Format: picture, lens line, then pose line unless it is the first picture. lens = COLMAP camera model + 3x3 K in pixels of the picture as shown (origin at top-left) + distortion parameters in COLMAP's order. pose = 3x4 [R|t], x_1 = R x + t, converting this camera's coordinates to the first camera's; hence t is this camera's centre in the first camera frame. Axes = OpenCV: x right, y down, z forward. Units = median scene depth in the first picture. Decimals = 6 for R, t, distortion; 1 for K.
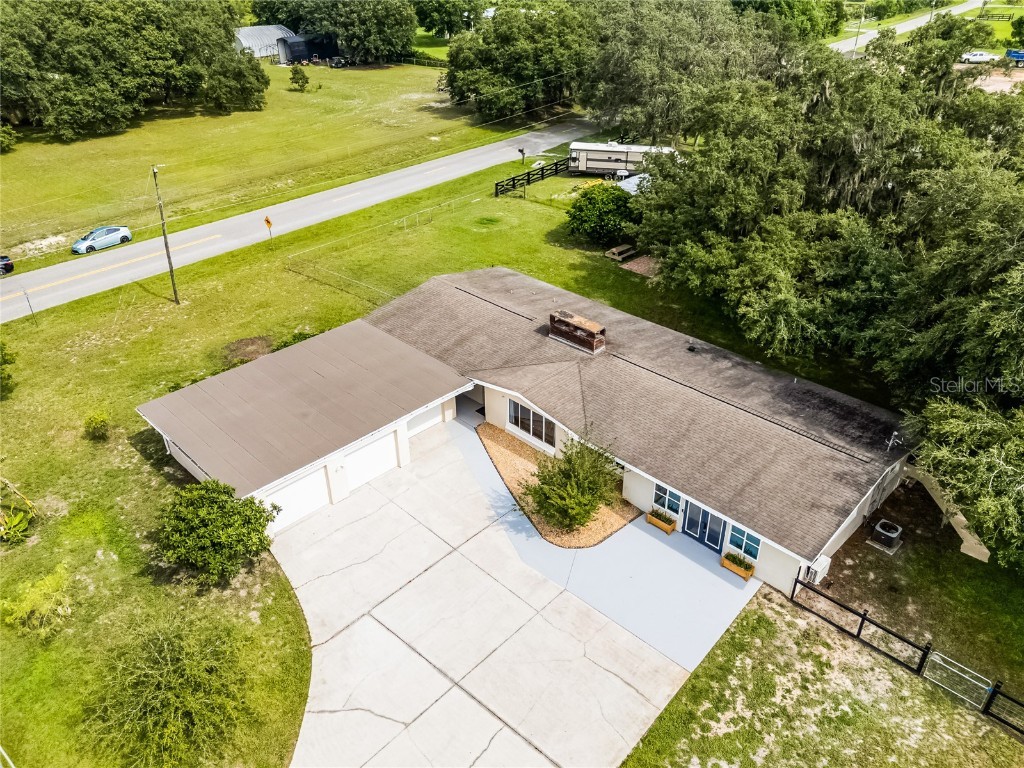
lens RADIAL K [[751.2, 0, 510.1], [0, 751.2, 385.9], [0, 0, 1]] dist [0.073341, -0.068296]
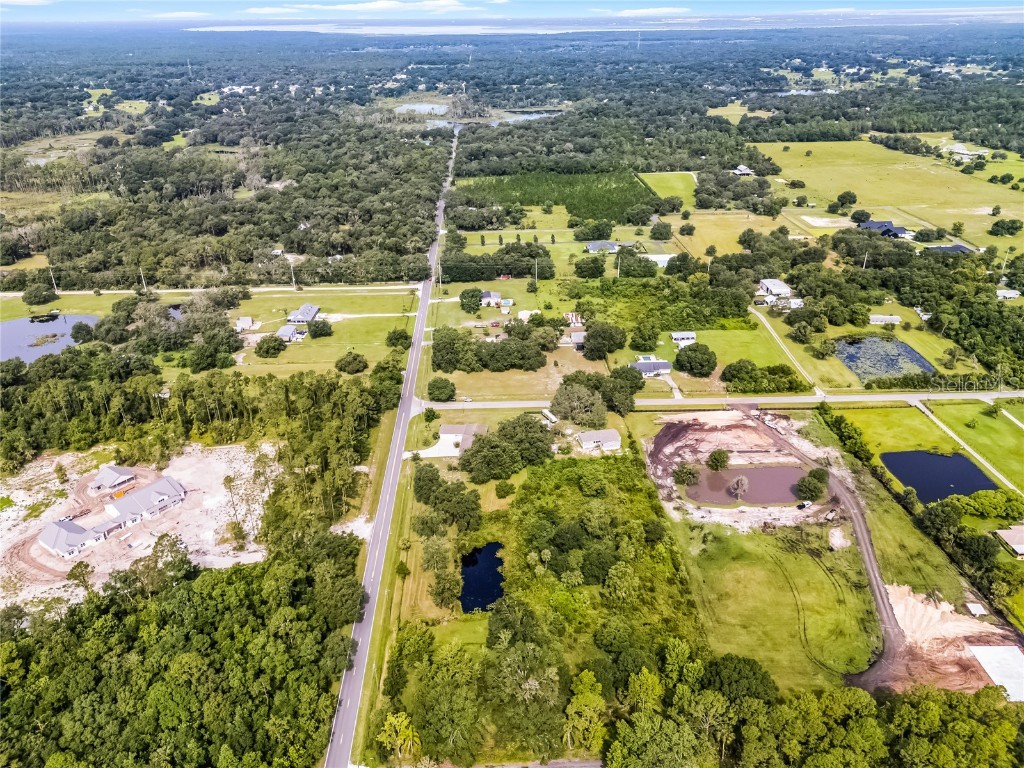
lens RADIAL K [[751.2, 0, 510.1], [0, 751.2, 385.9], [0, 0, 1]] dist [0.073341, -0.068296]
pose [[0.656195, 0.334187, -0.676555, 4.226072], [-0.382581, 0.920146, 0.083442, -1.023261], [0.650415, 0.204083, 0.731649, -3.693145]]
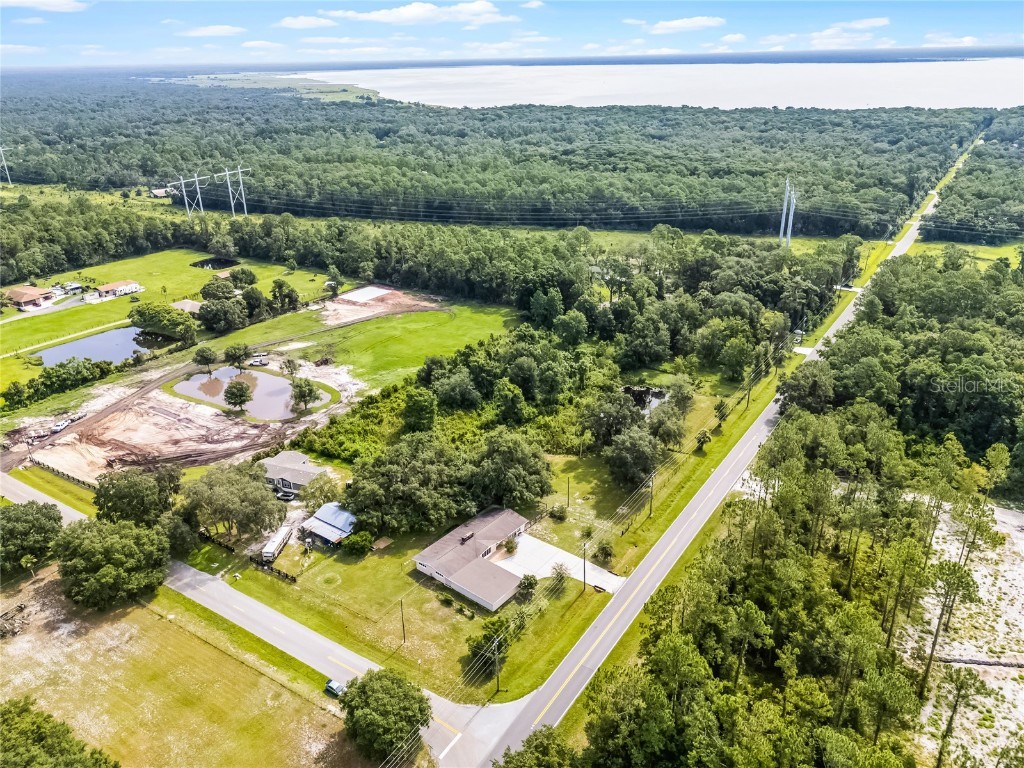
lens RADIAL K [[751.2, 0, 510.1], [0, 751.2, 385.9], [0, 0, 1]] dist [0.073341, -0.068296]
pose [[-0.100424, -0.388609, 0.915914, -2.320708], [0.529490, 0.758507, 0.379879, -1.462294], [-0.842351, 0.523116, 0.129592, -0.161995]]
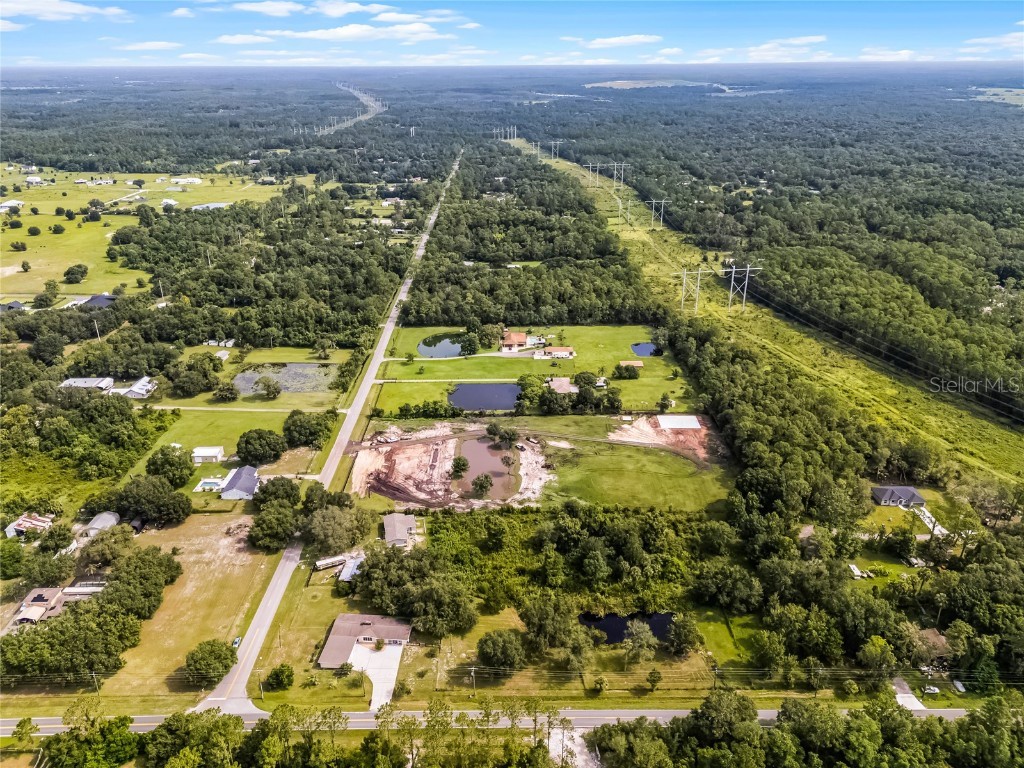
lens RADIAL K [[750.1, 0, 512.0], [0, 750.1, 384.0], [0, 0, 1]] dist [0.092894, -0.104993]
pose [[0.768507, -0.246702, 0.590369, -1.551305], [0.328295, 0.944003, -0.032877, -0.932919], [-0.549199, 0.219081, 0.806464, -3.679391]]
